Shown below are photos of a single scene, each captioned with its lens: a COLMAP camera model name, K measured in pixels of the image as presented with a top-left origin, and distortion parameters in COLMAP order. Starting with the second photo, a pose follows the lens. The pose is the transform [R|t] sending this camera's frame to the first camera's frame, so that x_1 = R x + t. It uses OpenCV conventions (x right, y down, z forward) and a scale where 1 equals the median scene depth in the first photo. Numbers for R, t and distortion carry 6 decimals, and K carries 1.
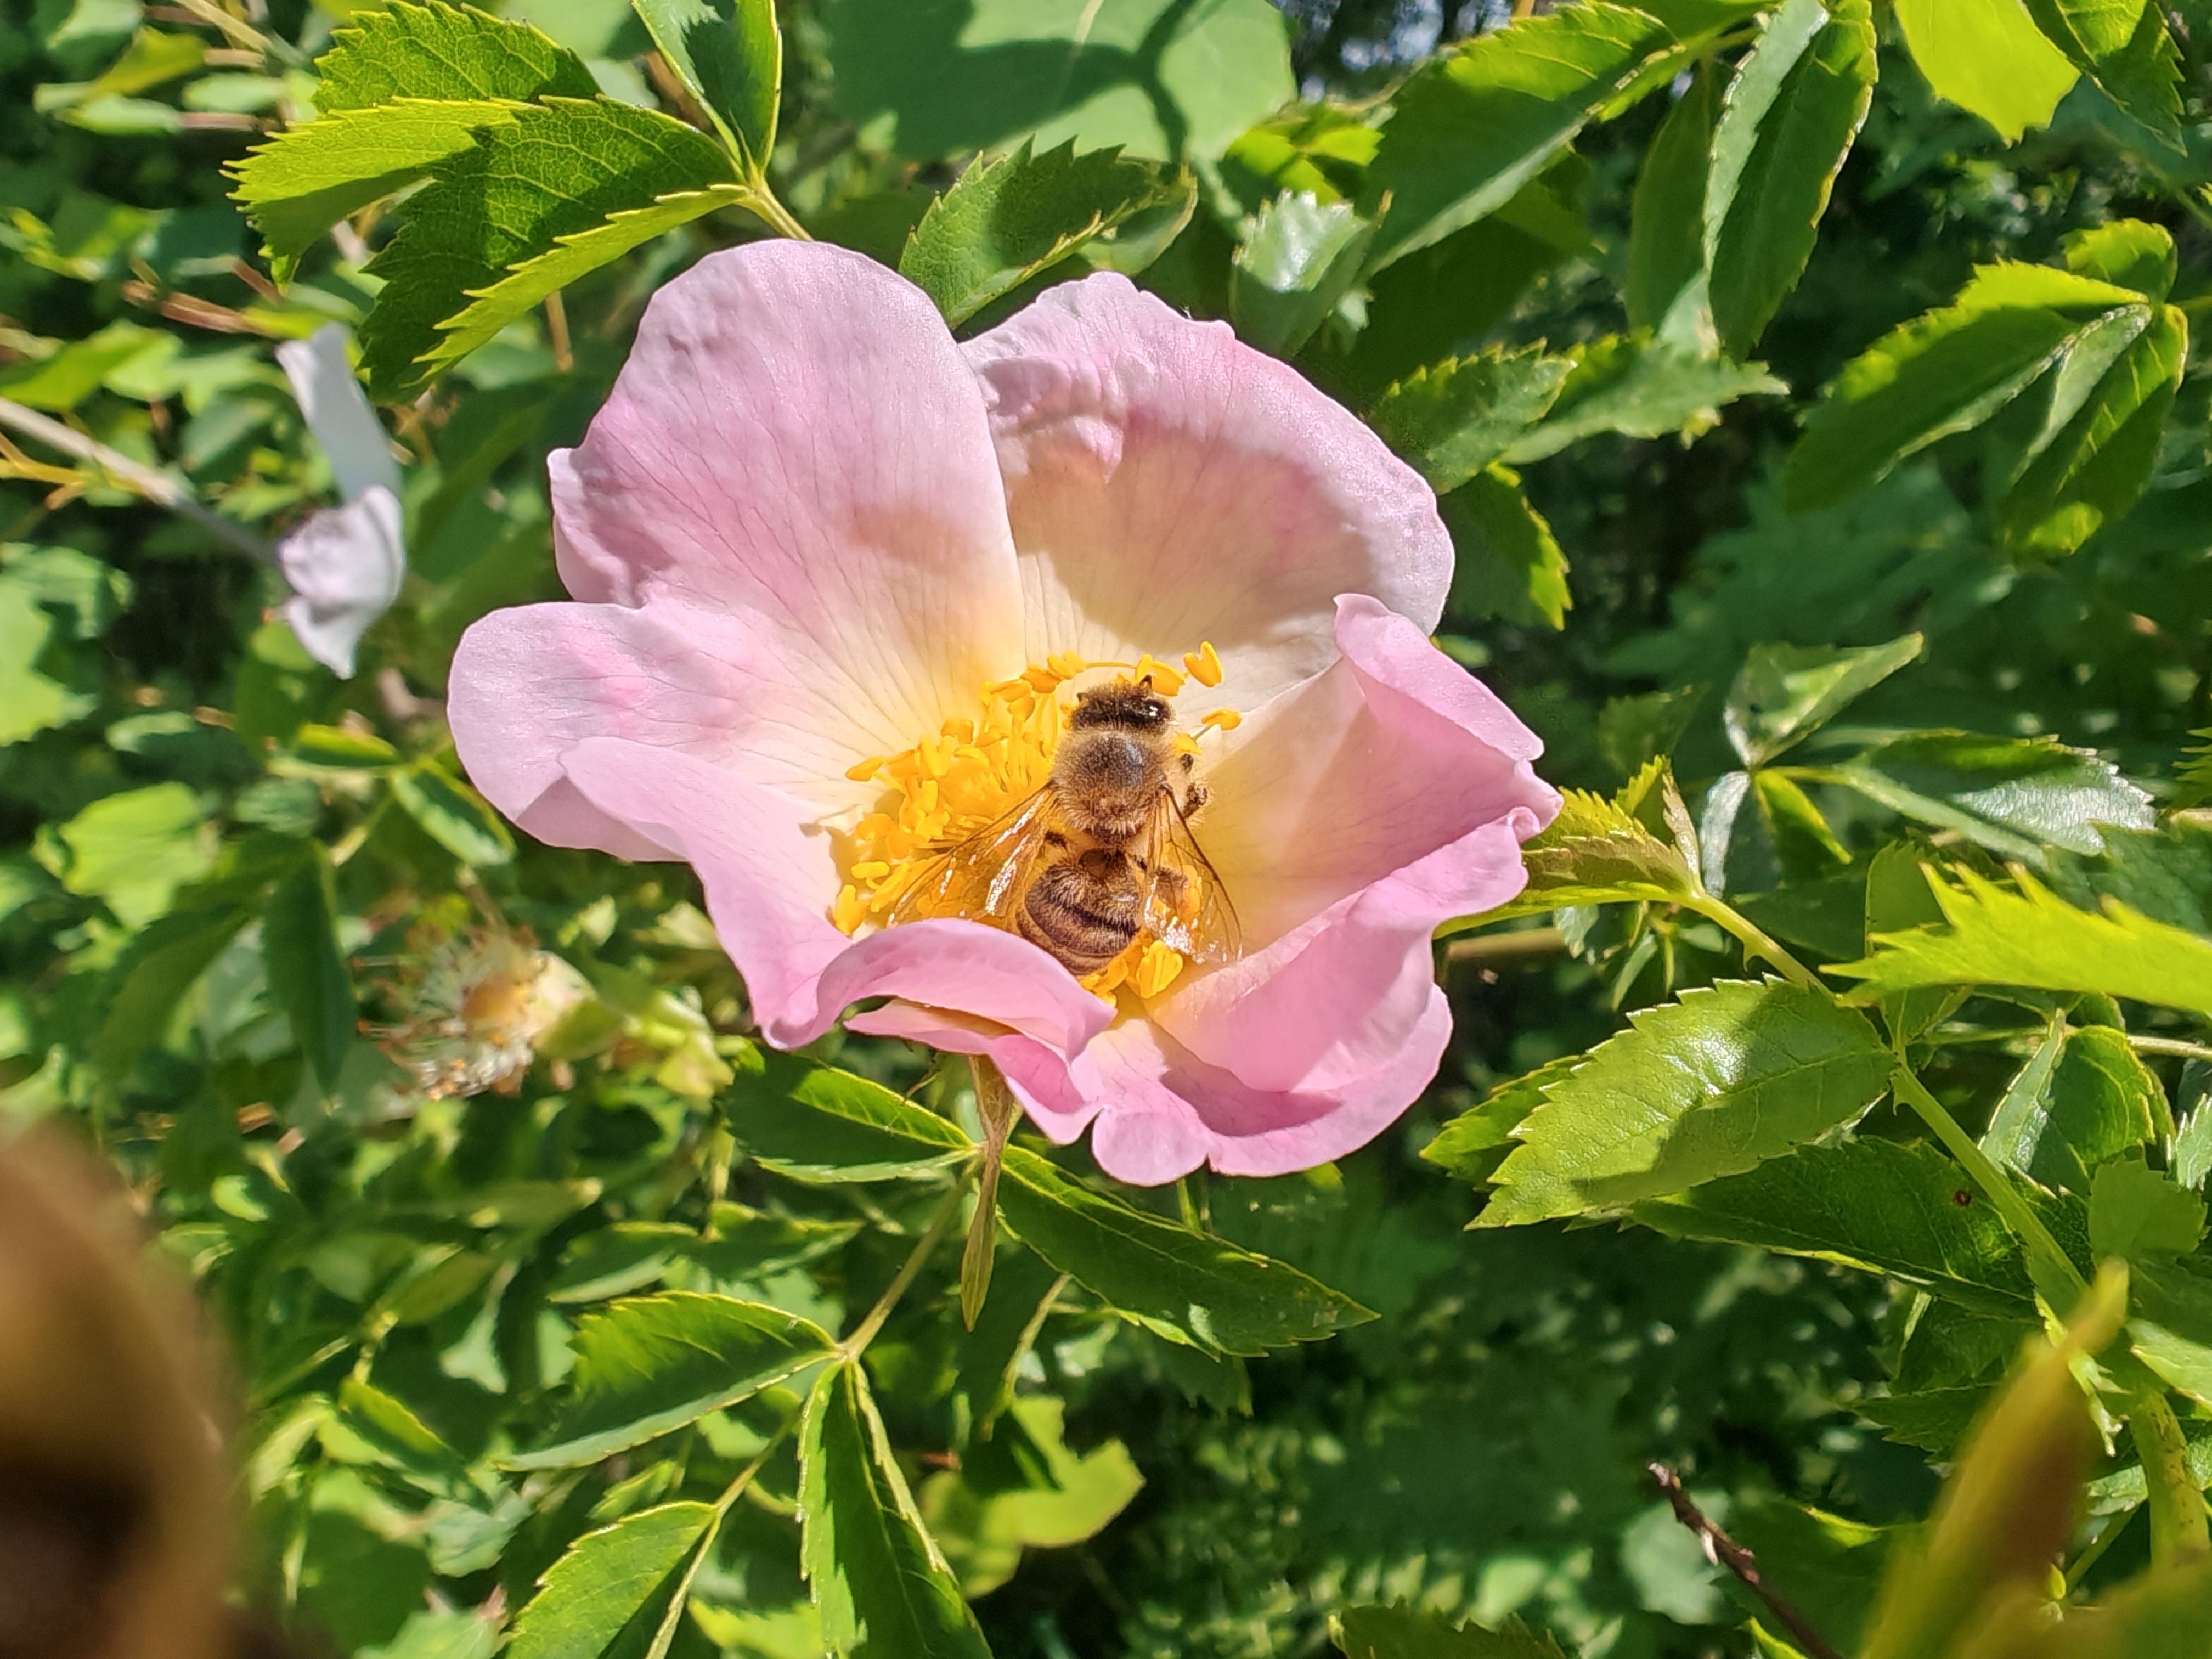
lens RADIAL K [[1770.1, 0, 1167.3], [0, 1770.1, 734.6], [0, 0, 1]] dist [0.042737, -0.037215]
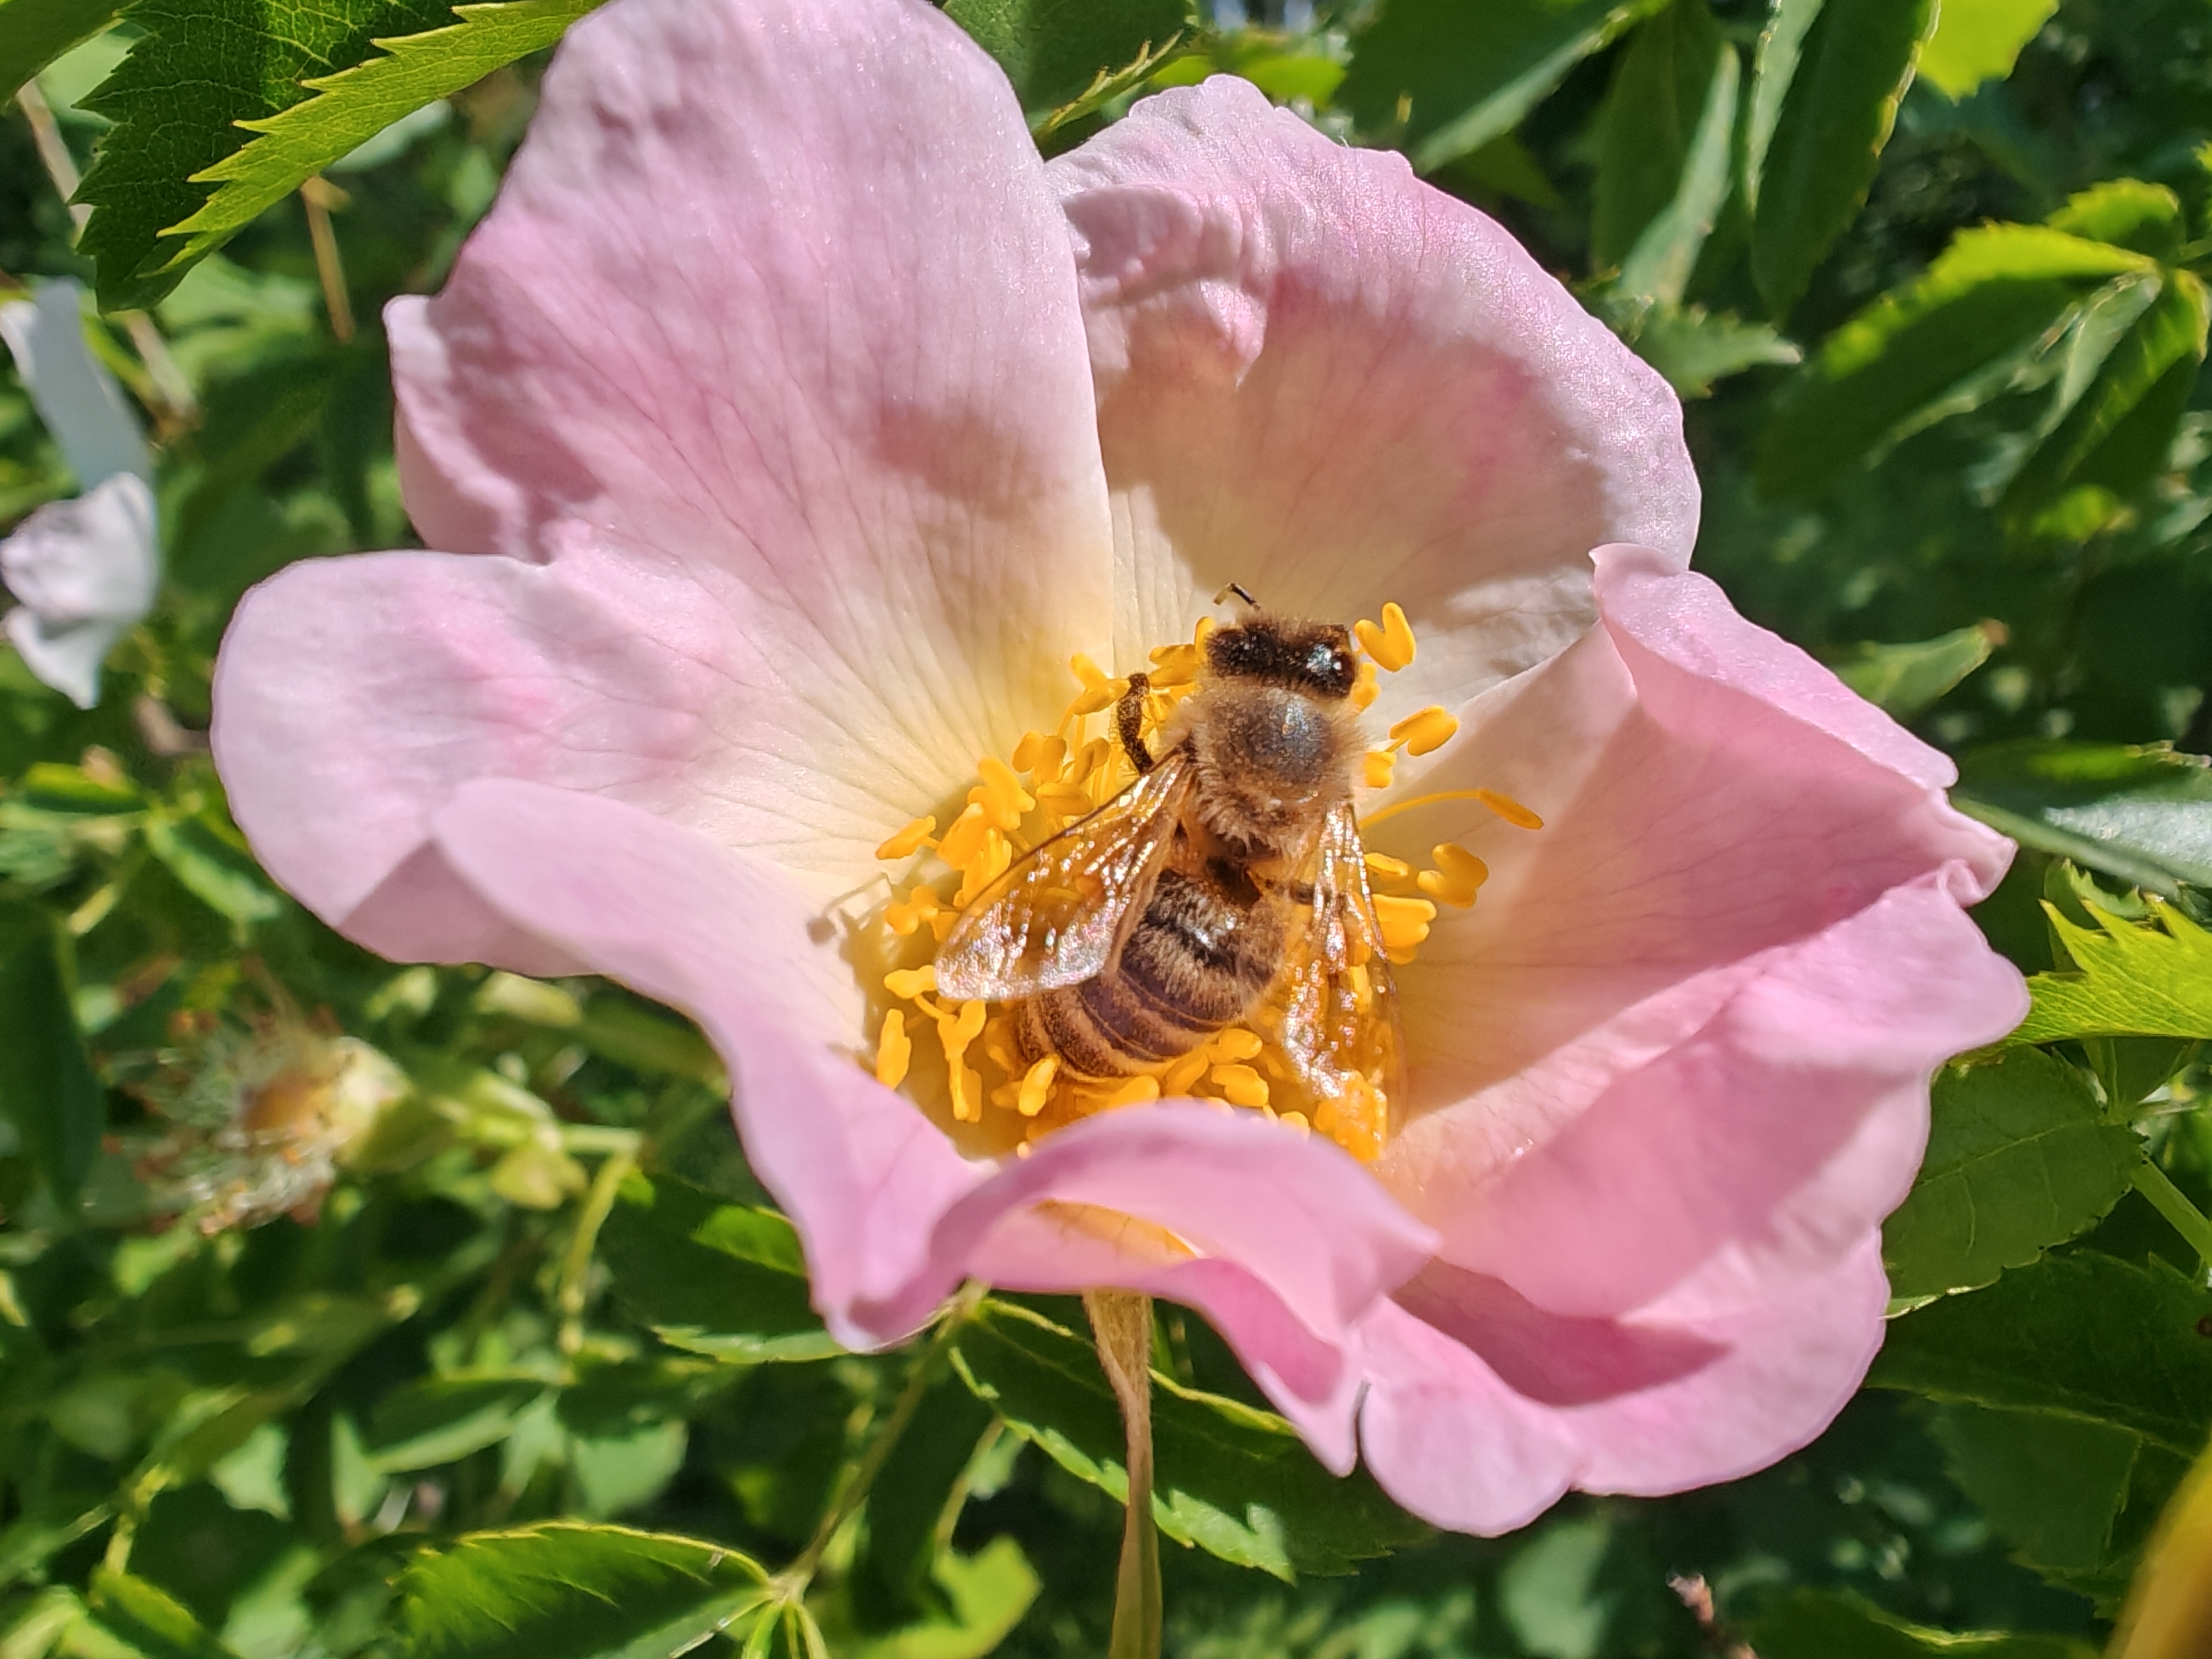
lens RADIAL K [[1770.1, 0, 1162.5], [0, 1770.1, 738.4], [0, 0, 1]] dist [0.042737, -0.037215]
pose [[0.994690, -0.015733, 0.101705, -0.104243], [0.016683, 0.999825, -0.008505, -0.001998], [-0.101553, 0.010157, 0.994778, 0.259828]]
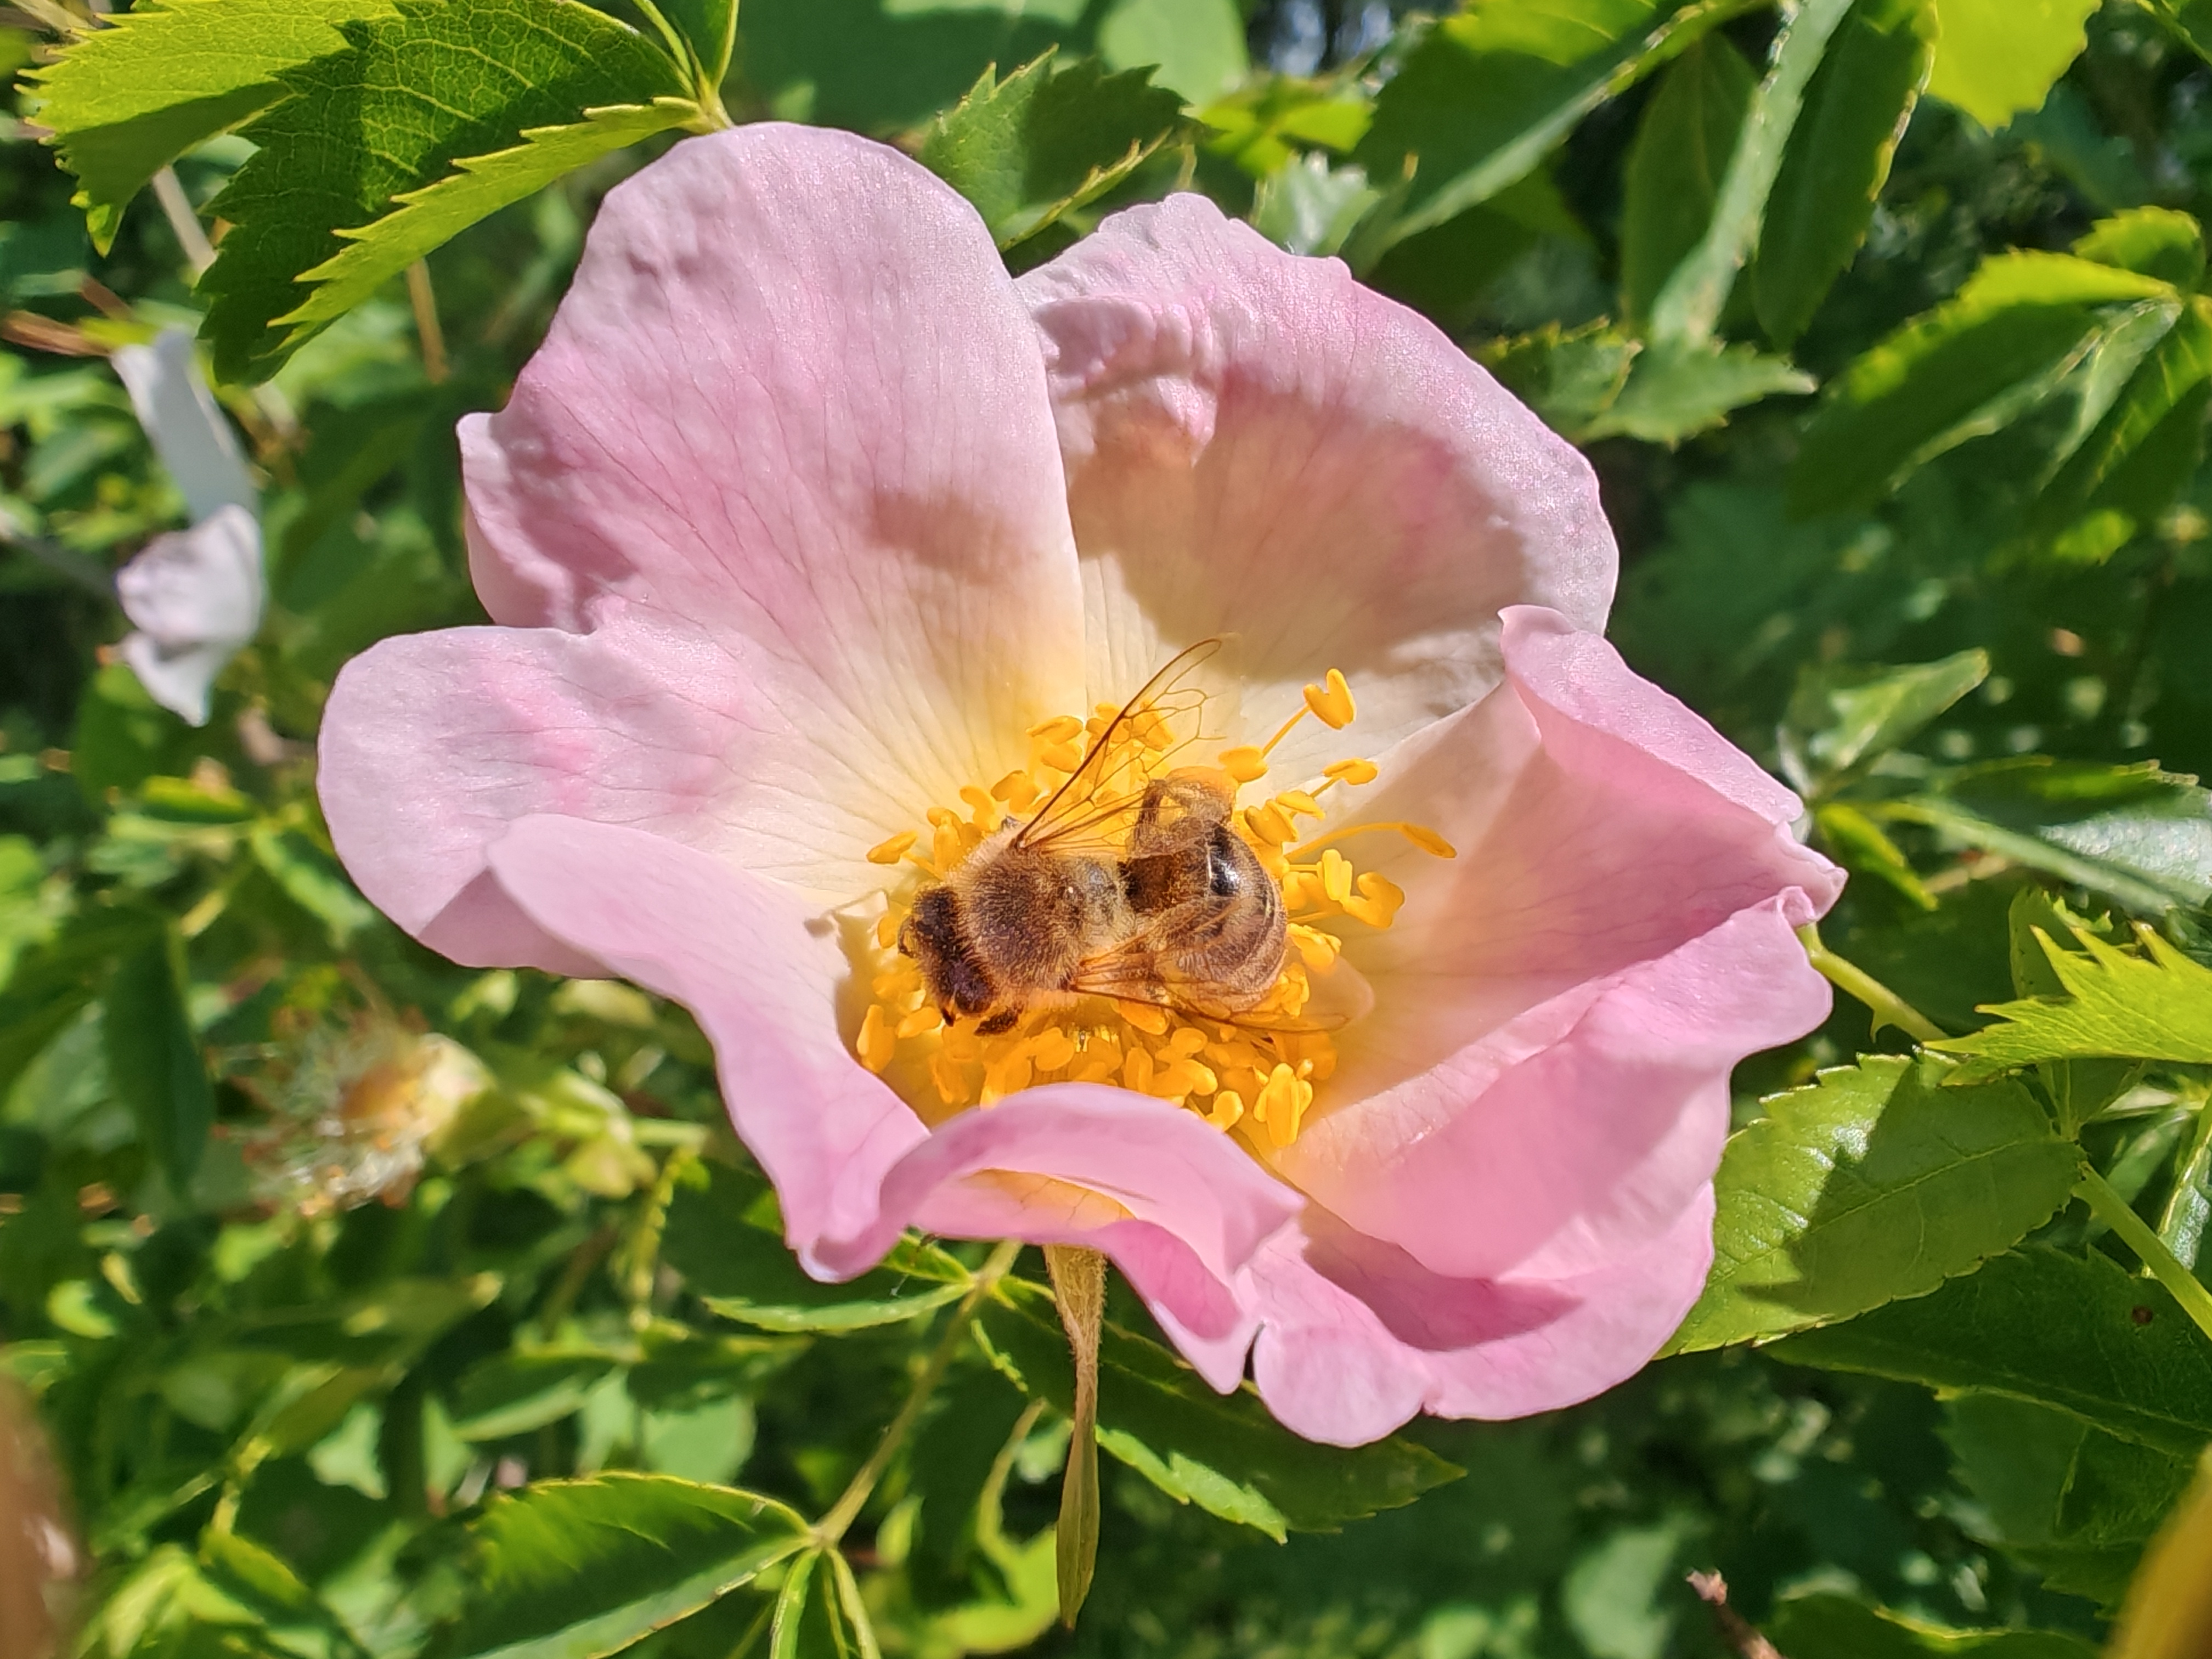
lens RADIAL K [[1770.1, 0, 1161.3], [0, 1770.1, 743.0], [0, 0, 1]] dist [0.042737, -0.037215]
pose [[0.998207, -0.014554, 0.058060, -0.073825], [0.015153, 0.999836, -0.009884, -0.010933], [-0.057907, 0.010746, 0.998264, 0.182006]]
